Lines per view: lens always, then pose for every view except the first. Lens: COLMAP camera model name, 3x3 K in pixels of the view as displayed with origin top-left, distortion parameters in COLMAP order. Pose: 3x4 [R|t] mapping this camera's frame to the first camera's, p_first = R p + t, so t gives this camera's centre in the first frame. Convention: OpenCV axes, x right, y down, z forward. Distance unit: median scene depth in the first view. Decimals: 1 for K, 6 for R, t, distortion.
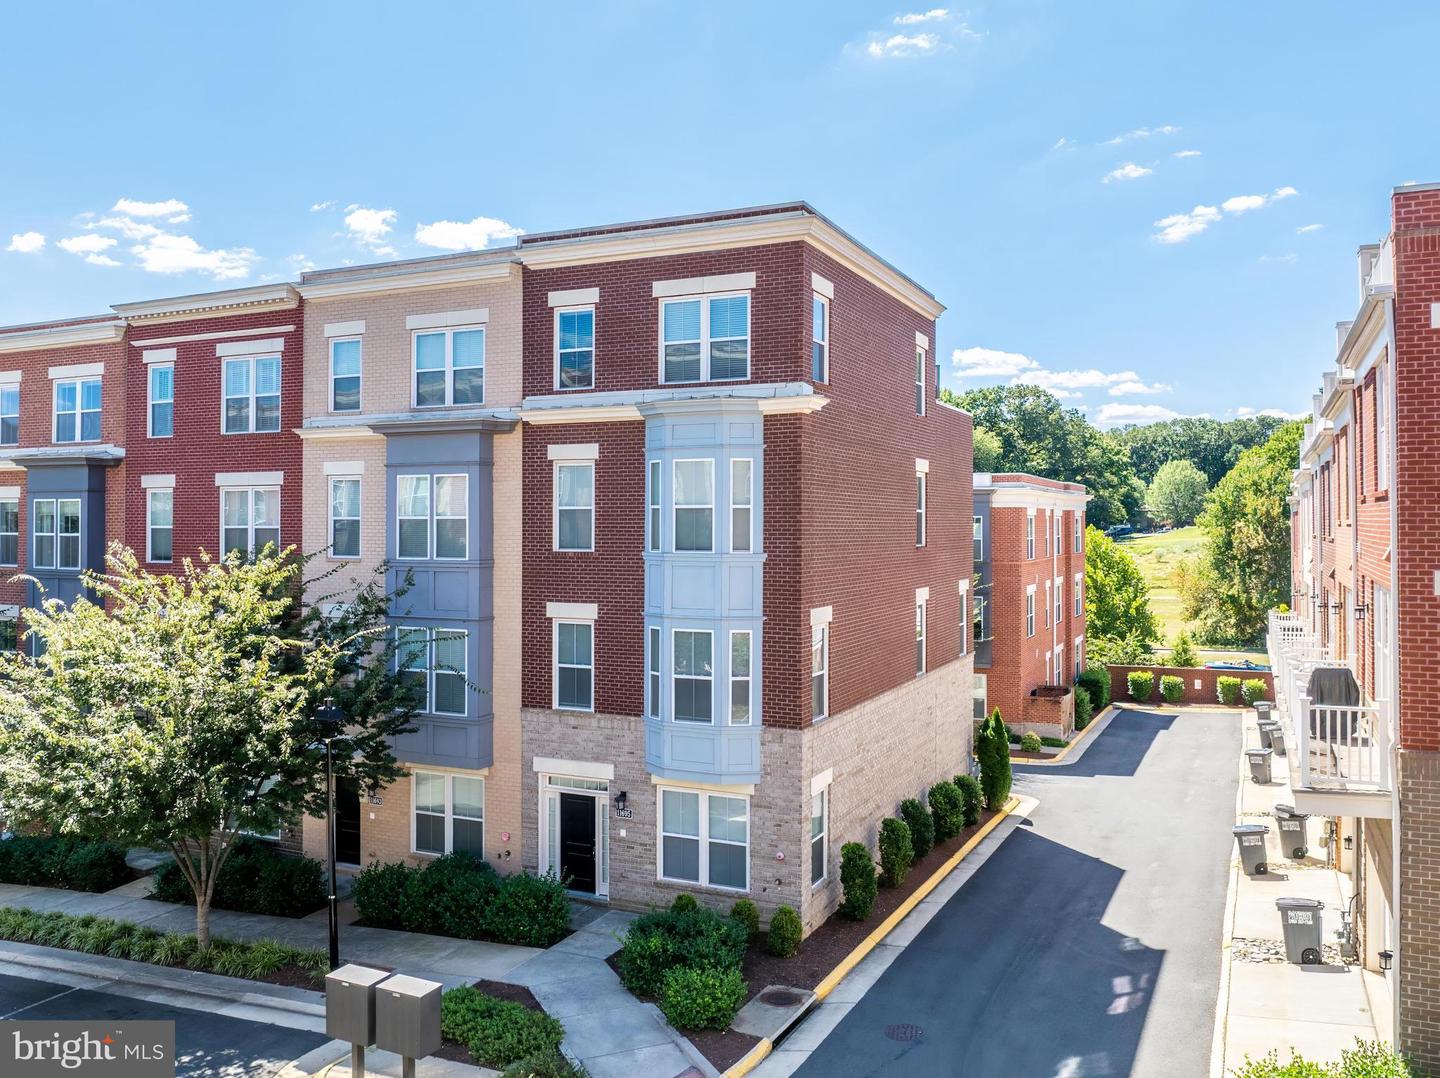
lens RADIAL K [[1155.6, 0, 720.9], [0, 1155.6, 511.3], [0, 0, 1]] dist [-0.031317, -0.004587]
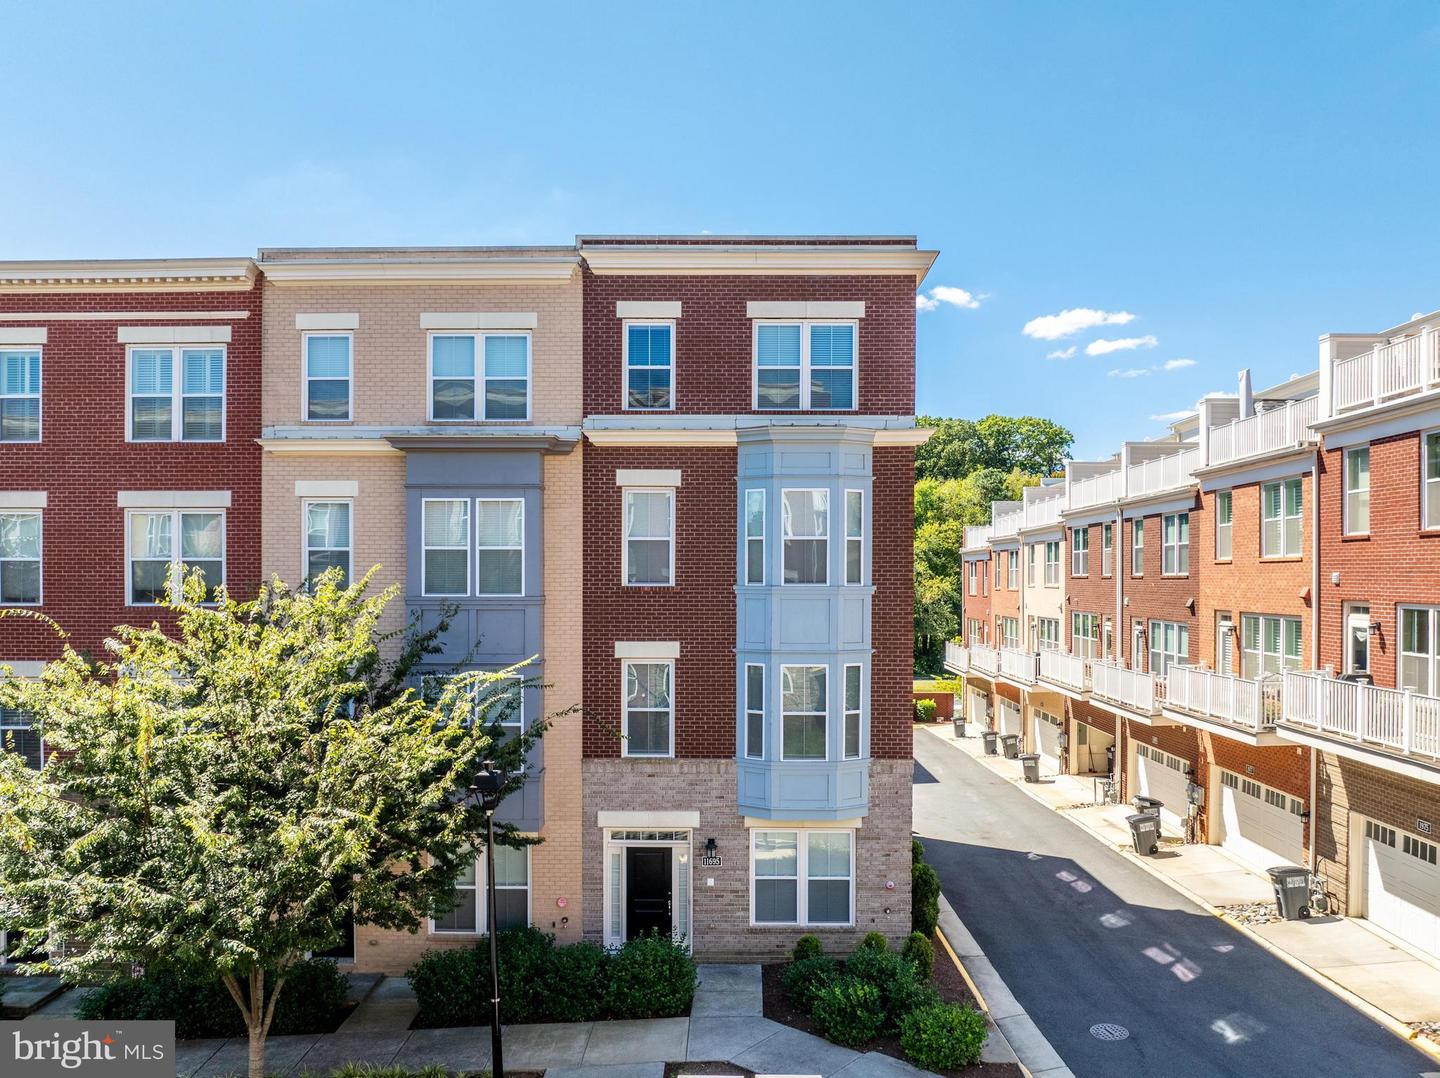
lens RADIAL K [[1059.0, 0, 722.3], [0, 1059.0, 584.0], [0, 0, 1]] dist [-0.030640, -0.003014]
pose [[0.910134, -0.003555, 0.414300, -0.423247], [-0.005951, 0.999748, 0.021651, 0.014603], [-0.414272, -0.022171, 0.909883, 0.204519]]
